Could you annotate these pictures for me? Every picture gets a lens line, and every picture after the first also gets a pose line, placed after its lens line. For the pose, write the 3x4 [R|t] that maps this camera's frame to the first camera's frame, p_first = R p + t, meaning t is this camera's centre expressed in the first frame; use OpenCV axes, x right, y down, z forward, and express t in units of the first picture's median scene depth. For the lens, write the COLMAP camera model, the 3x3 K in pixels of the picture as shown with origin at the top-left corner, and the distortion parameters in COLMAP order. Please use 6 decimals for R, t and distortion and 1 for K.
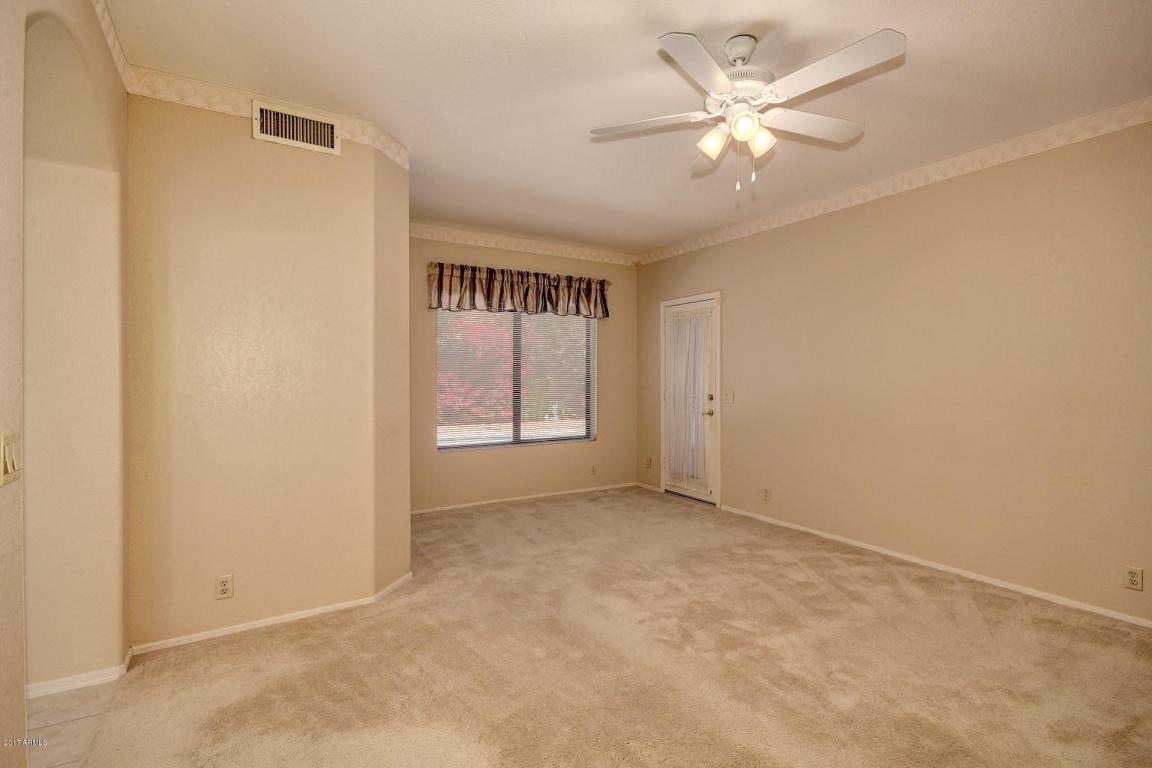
lens RADIAL K [[532.8, 0, 582.7], [0, 532.8, 380.8], [0, 0, 1]] dist [-0.003345, -0.000923]
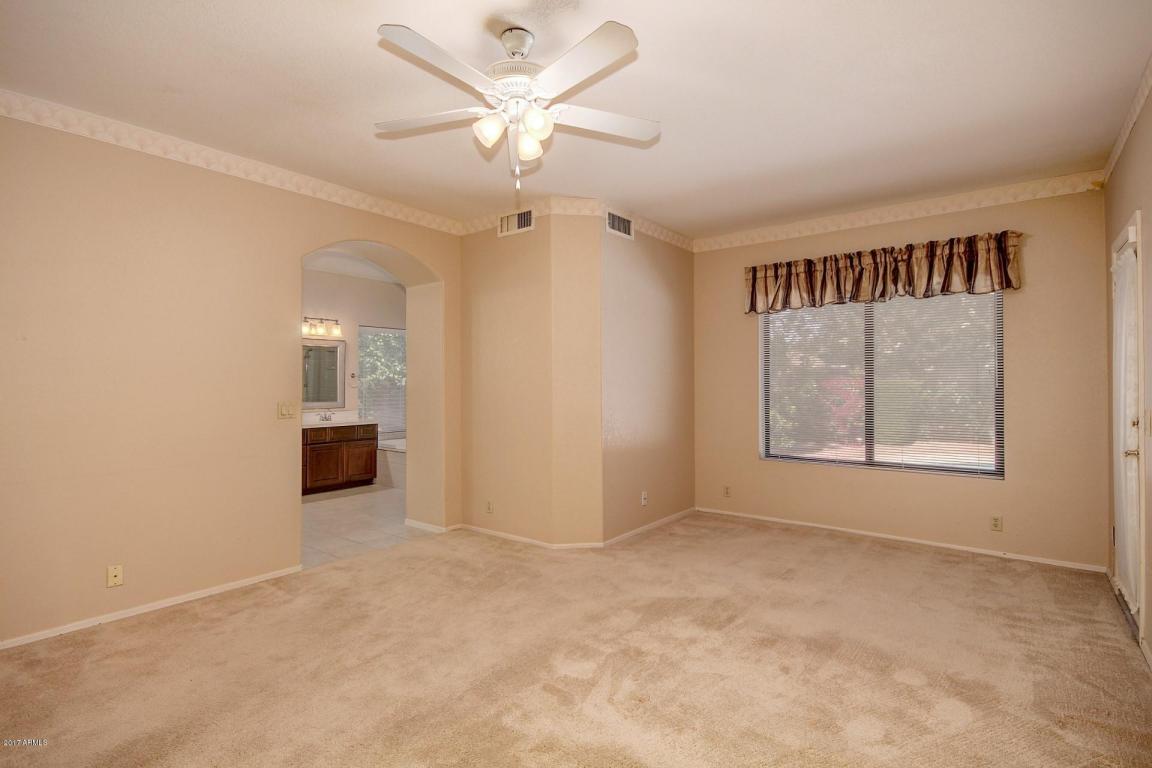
lens RADIAL K [[552.1, 0, 577.1], [0, 552.1, 380.2], [0, 0, 1]] dist [0.001120, -0.001258]
pose [[0.353974, -0.001570, -0.935254, 0.529885], [-0.004071, 0.999987, -0.003219, -0.005946], [0.935246, 0.004947, 0.353963, 0.310323]]
